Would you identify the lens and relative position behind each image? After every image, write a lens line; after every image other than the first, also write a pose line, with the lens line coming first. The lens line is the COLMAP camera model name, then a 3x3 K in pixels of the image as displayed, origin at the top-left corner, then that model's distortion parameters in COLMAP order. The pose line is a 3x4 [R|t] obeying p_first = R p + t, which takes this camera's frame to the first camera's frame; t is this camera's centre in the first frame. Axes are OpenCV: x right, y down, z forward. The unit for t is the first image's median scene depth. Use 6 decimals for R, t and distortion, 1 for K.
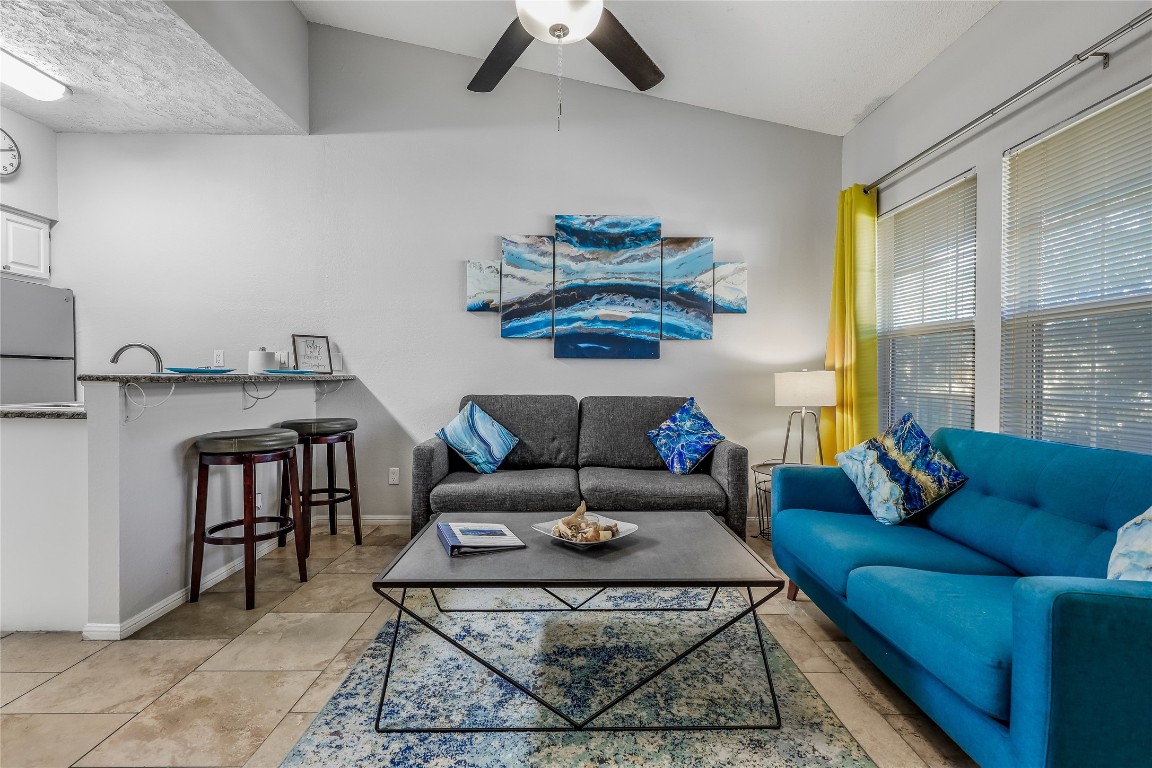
lens RADIAL K [[527.4, 0, 573.6], [0, 527.4, 387.9], [0, 0, 1]] dist [0.001305, 0.000229]
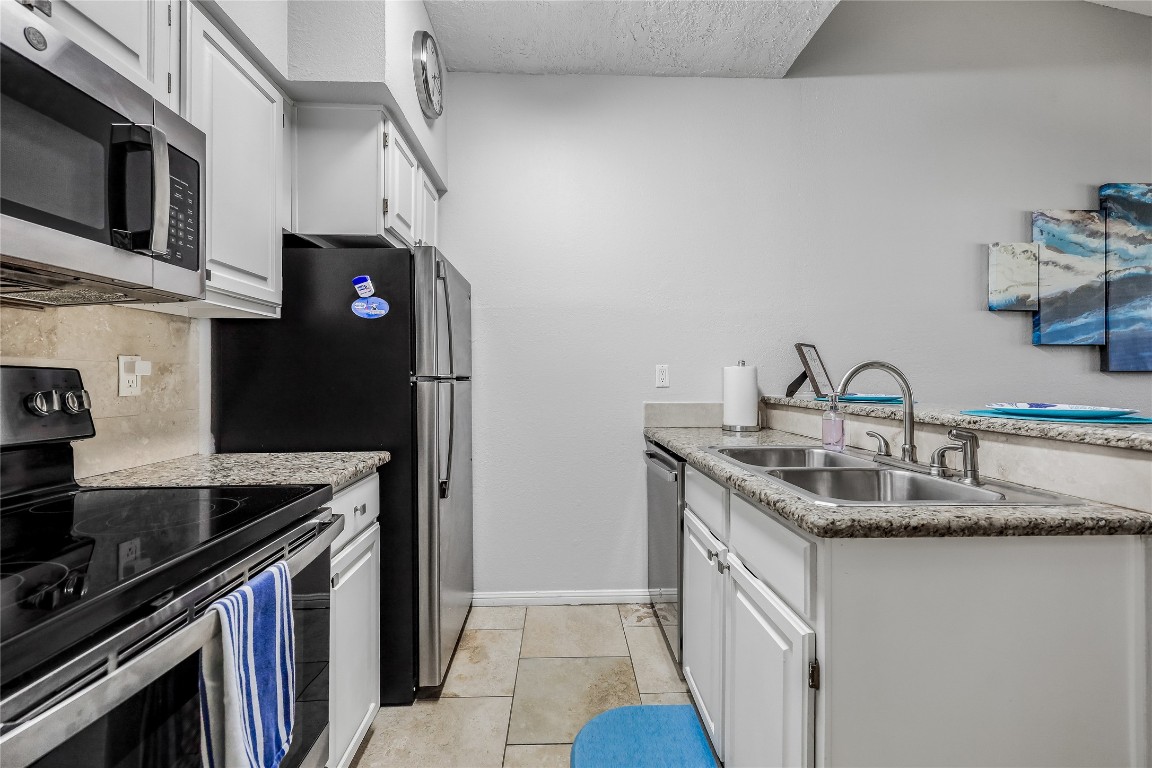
lens RADIAL K [[477.5, 0, 573.1], [0, 477.5, 370.4], [0, 0, 1]] dist [0.000598, 0.000896]
pose [[0.999367, -0.009298, 0.034352, -0.956011], [0.010439, 0.999395, -0.033162, -0.049820], [-0.034023, 0.033499, 0.998859, 0.396773]]
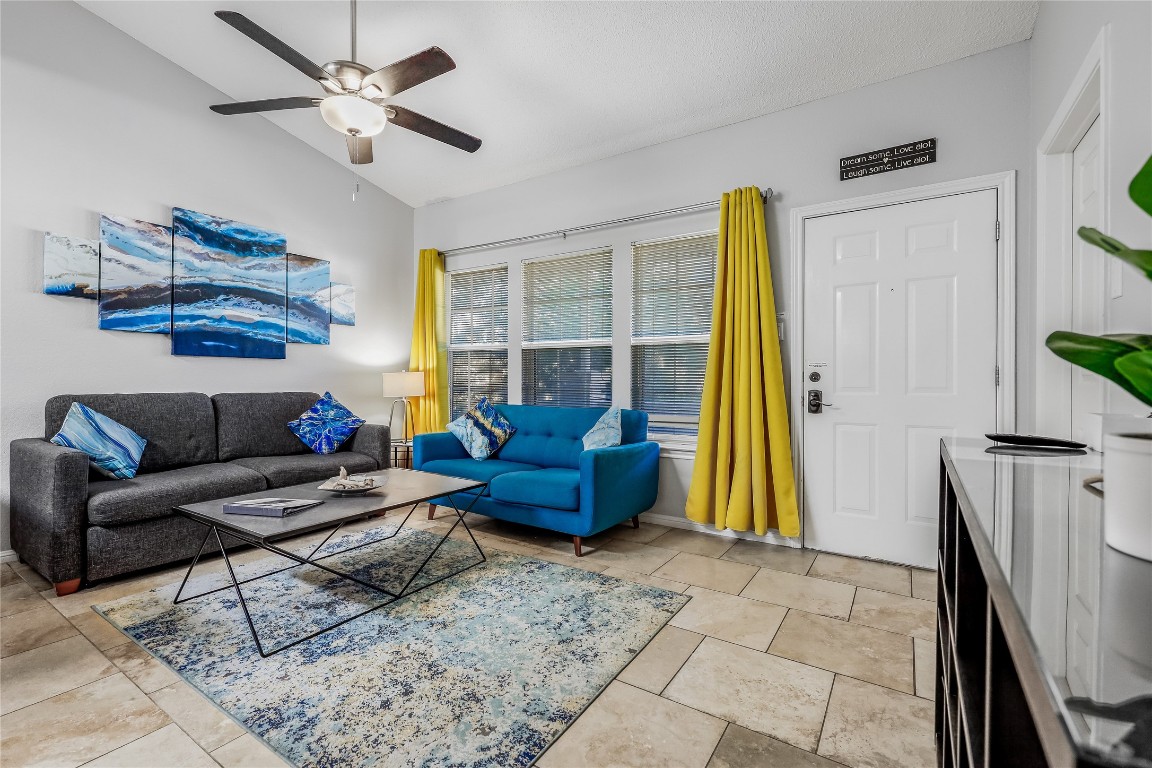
lens RADIAL K [[507.9, 0, 569.2], [0, 507.9, 385.4], [0, 0, 1]] dist [0.002136, -0.000507]
pose [[0.559378, -0.010717, 0.828843, -0.466990], [0.011782, 0.999918, 0.004977, 0.003673], [-0.828829, 0.006981, 0.559458, -0.136159]]
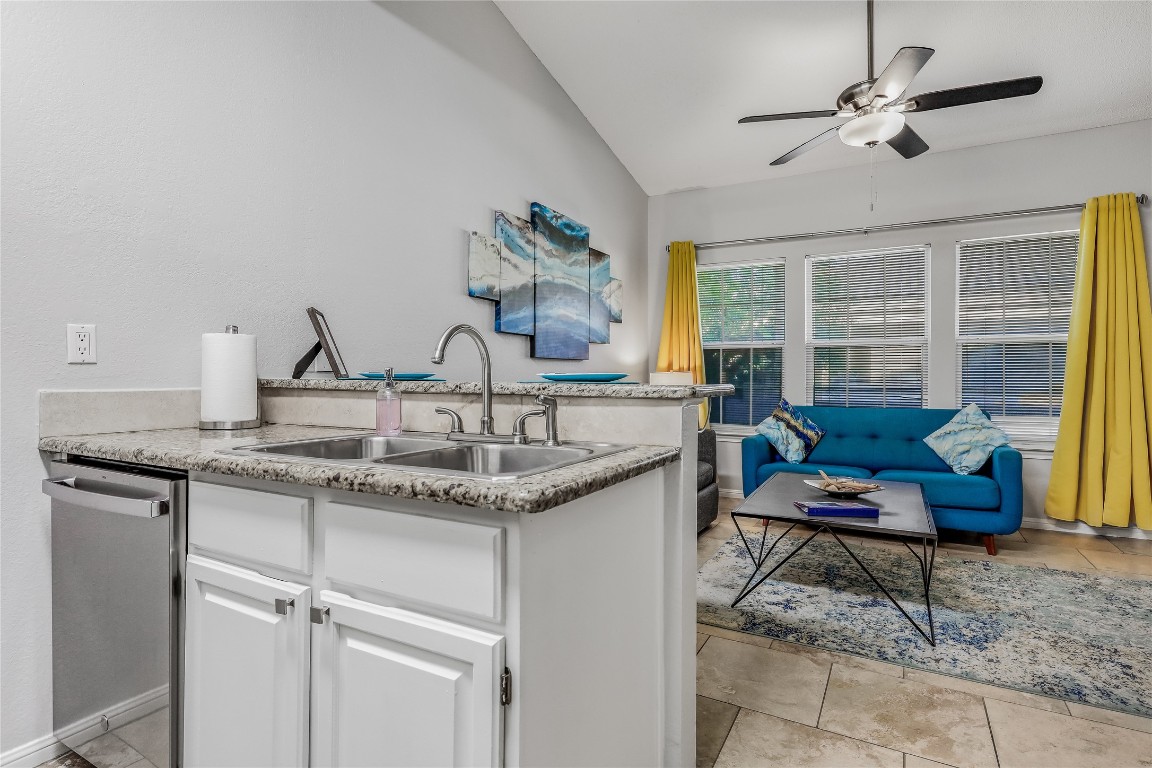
lens RADIAL K [[587.5, 0, 570.7], [0, 587.5, 380.9], [0, 0, 1]] dist [0.008684, -0.004214]
pose [[0.493832, -0.016054, 0.869409, -1.033755], [0.018614, 0.999796, 0.007889, -0.026728], [-0.869358, 0.012287, 0.494030, 0.512842]]
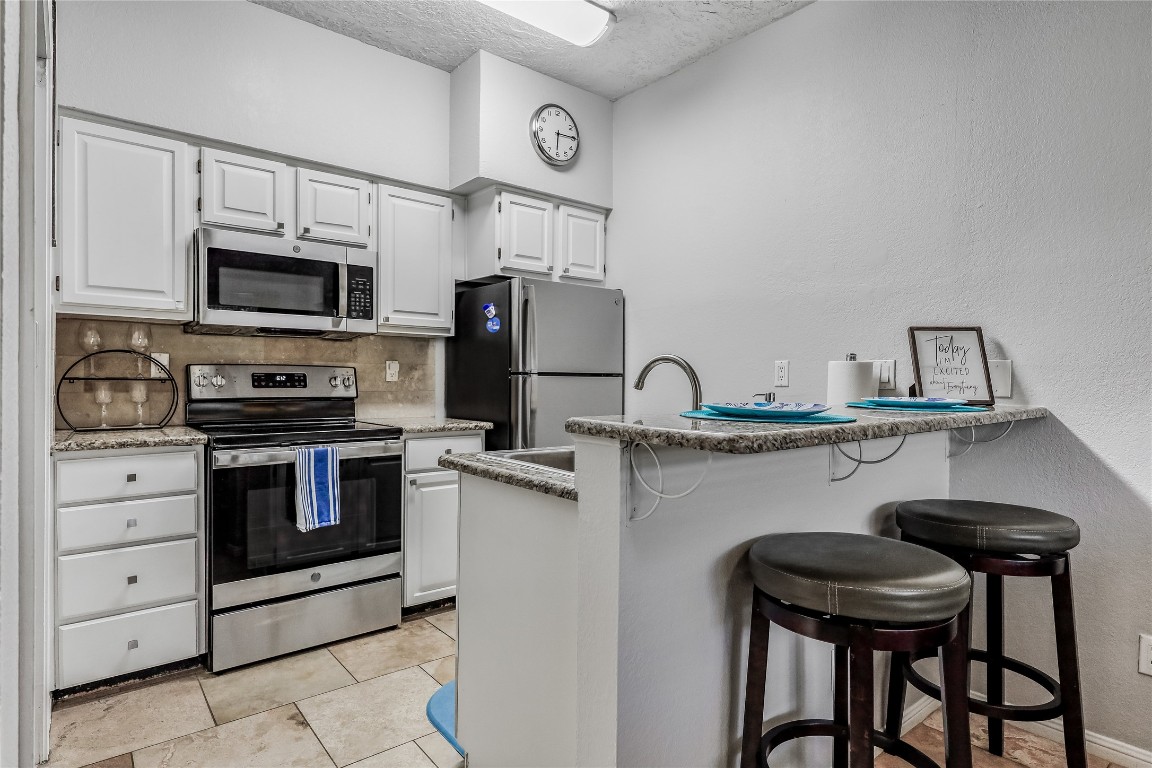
lens RADIAL K [[631.5, 0, 573.1], [0, 631.5, 385.6], [0, 0, 1]] dist [0.006680, 0.001351]
pose [[0.628371, 0.007660, -0.777876, -0.281413], [-0.018818, 0.999809, -0.005356, -0.037941], [0.777686, 0.018003, 0.628395, 0.389019]]
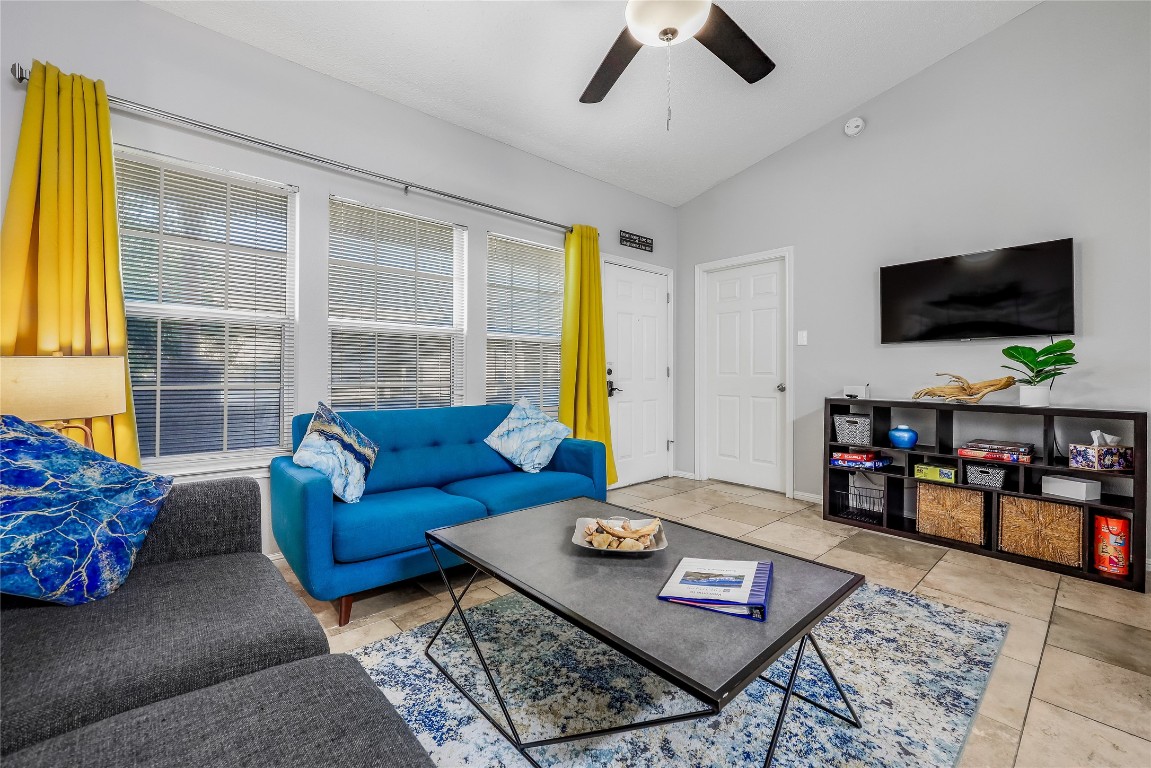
lens RADIAL K [[477.1, 0, 575.6], [0, 477.1, 373.0], [0, 0, 1]] dist [0.000598, 0.000896]
pose [[-0.661236, -0.007186, 0.750144, -0.336155], [0.004565, 0.999897, 0.013602, -0.017311], [-0.750164, 0.012419, -0.661135, 0.969778]]
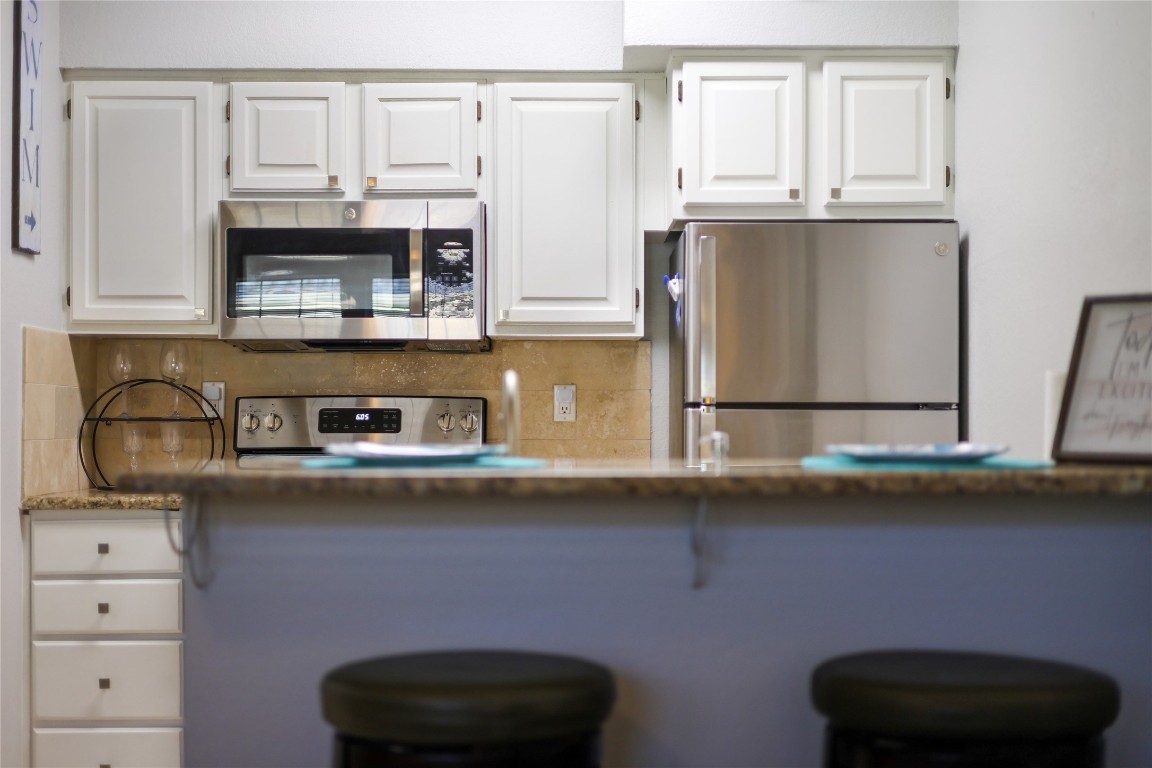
lens RADIAL K [[1642.7, 0, 572.5], [0, 1642.7, 411.5], [0, 0, 1]] dist [0.009937, 0.000000]
pose [[-0.005840, -0.008848, -0.999944, 0.247769], [-0.019954, 0.999763, -0.008729, -0.041620], [0.999784, 0.019902, -0.006016, 0.851370]]
